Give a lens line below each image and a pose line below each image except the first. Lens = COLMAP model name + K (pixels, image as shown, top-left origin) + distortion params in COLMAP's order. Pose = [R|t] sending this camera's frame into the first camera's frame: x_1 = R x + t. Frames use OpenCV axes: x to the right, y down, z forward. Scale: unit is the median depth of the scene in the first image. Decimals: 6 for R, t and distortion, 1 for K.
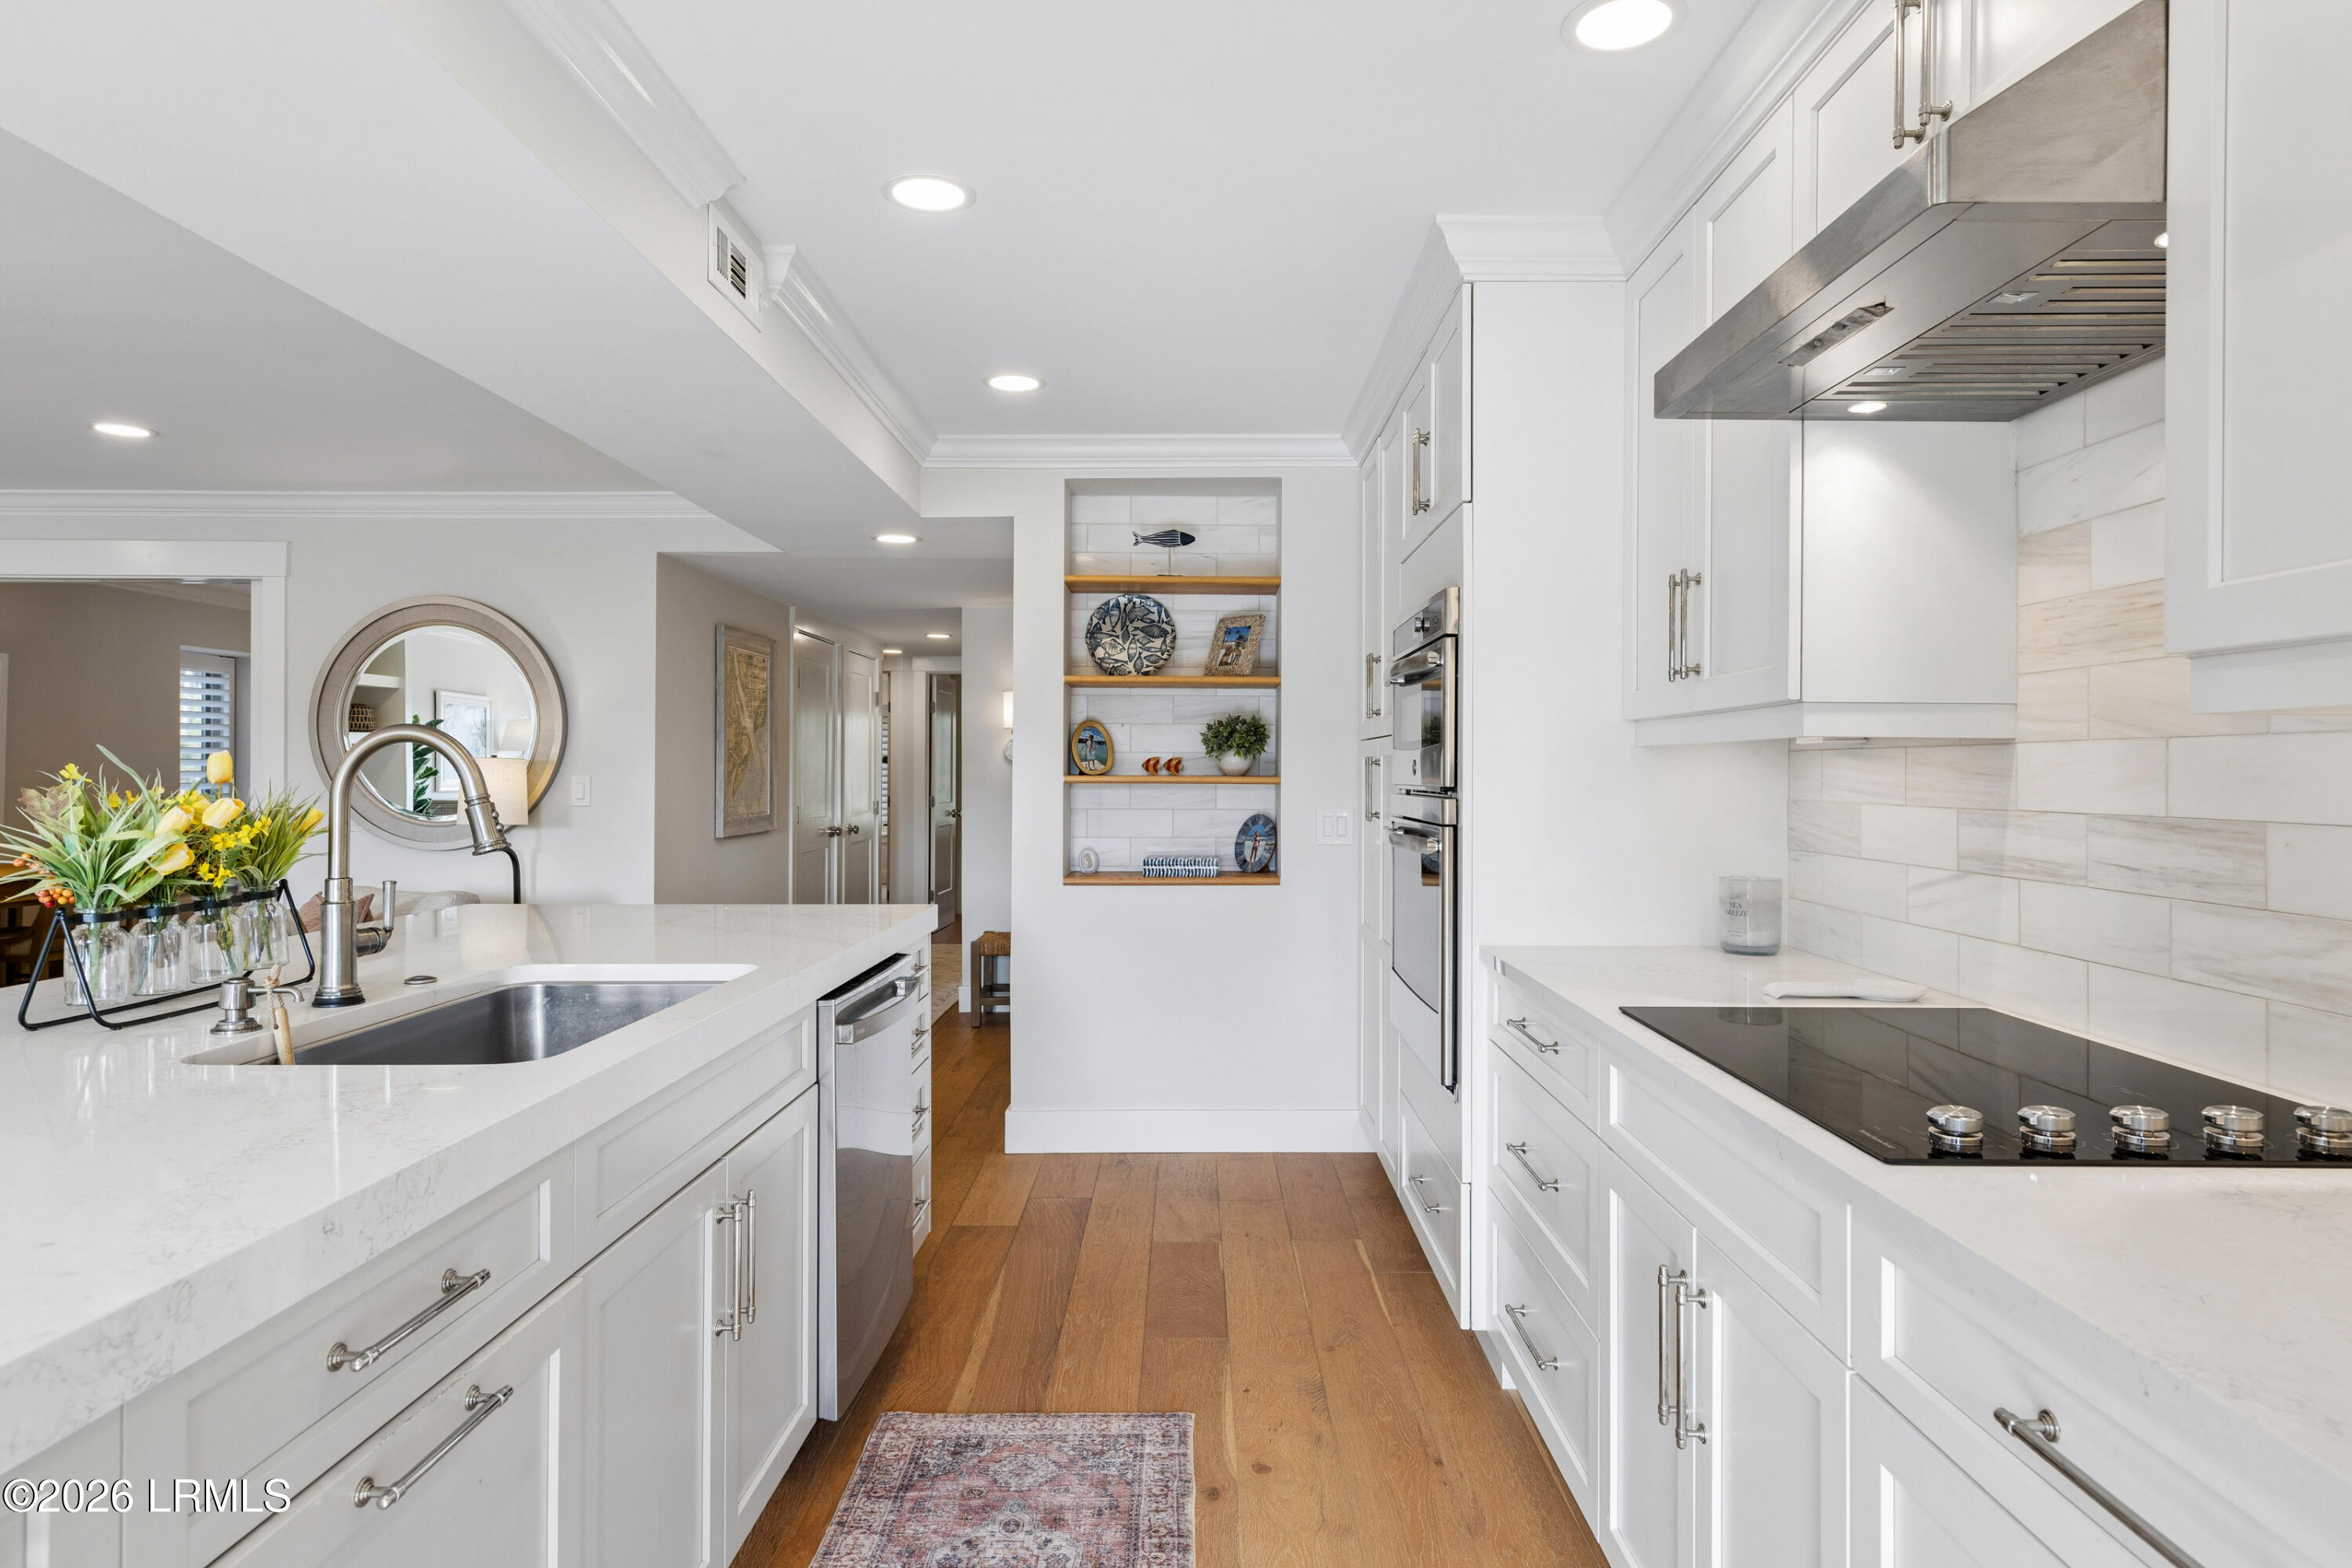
lens RADIAL K [[1324.1, 0, 1188.5], [0, 1324.1, 769.5], [0, 0, 1]] dist [0.002197, -0.000234]
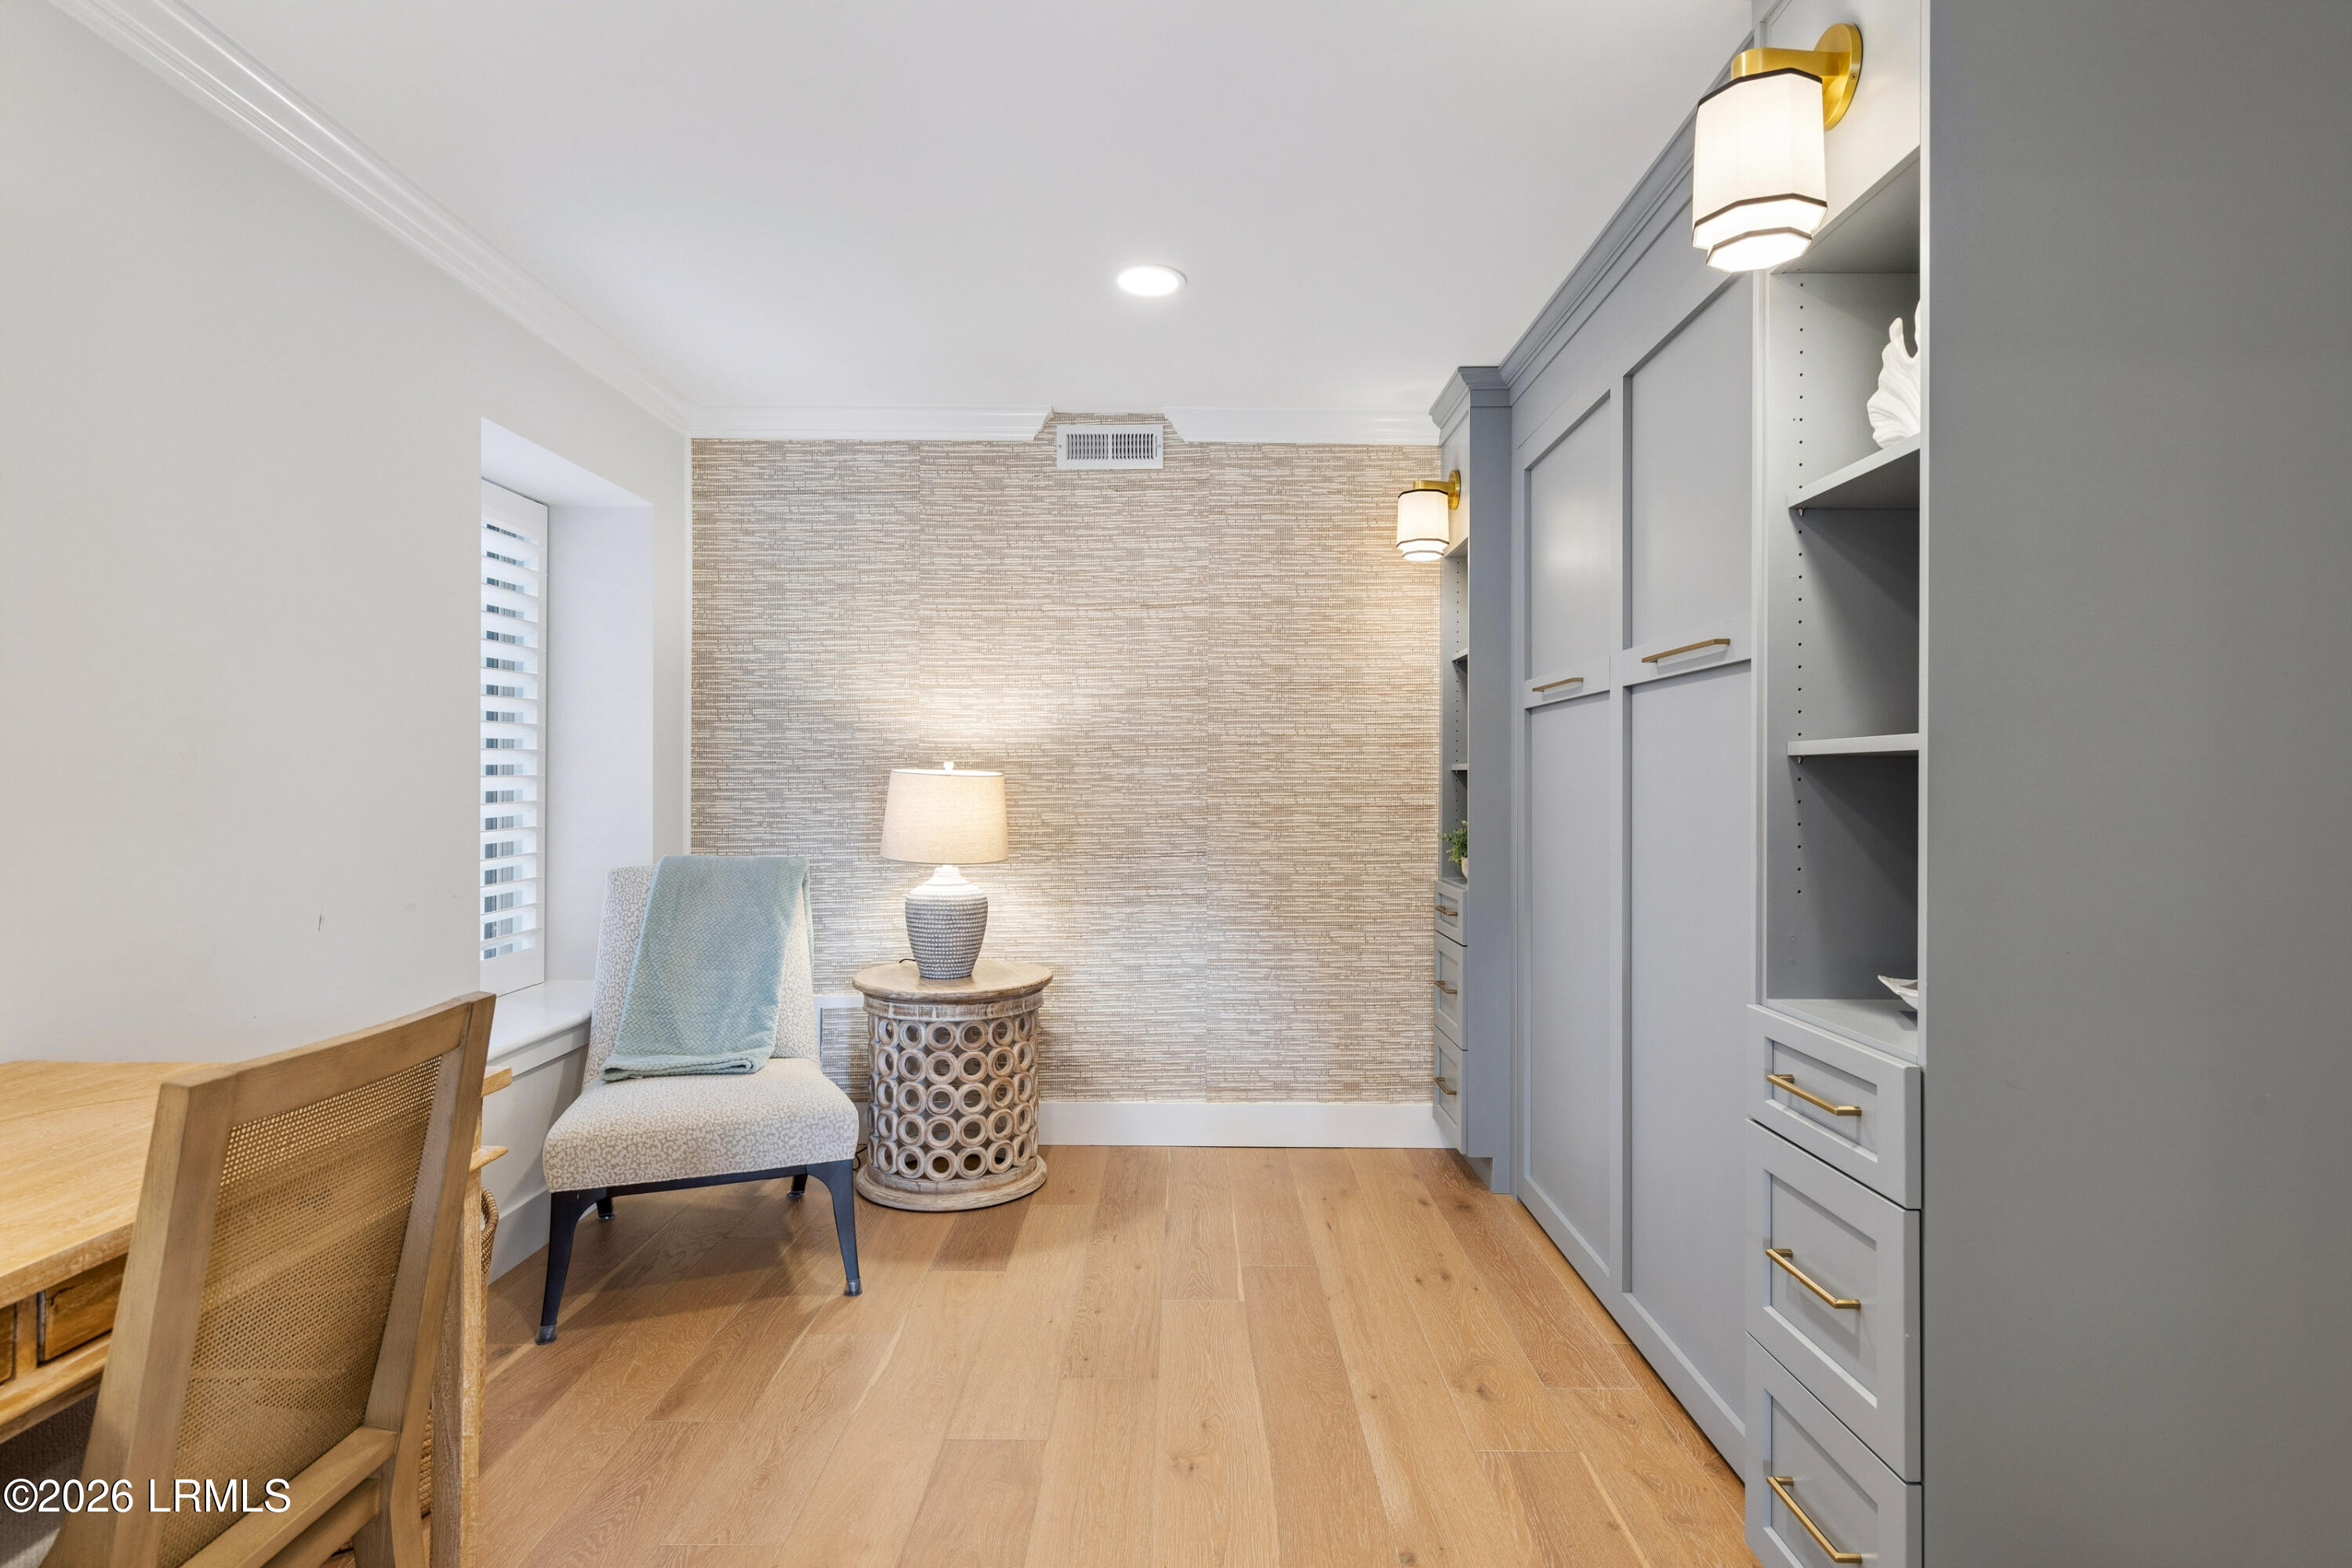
lens RADIAL K [[1199.4, 0, 1185.7], [0, 1199.4, 774.8], [0, 0, 1]] dist [0.003057, 0.000920]
pose [[0.999983, 0.002876, 0.005091, -1.568936], [-0.002847, 0.999979, -0.005843, 0.035149], [-0.005107, 0.005828, 0.999970, 1.829655]]
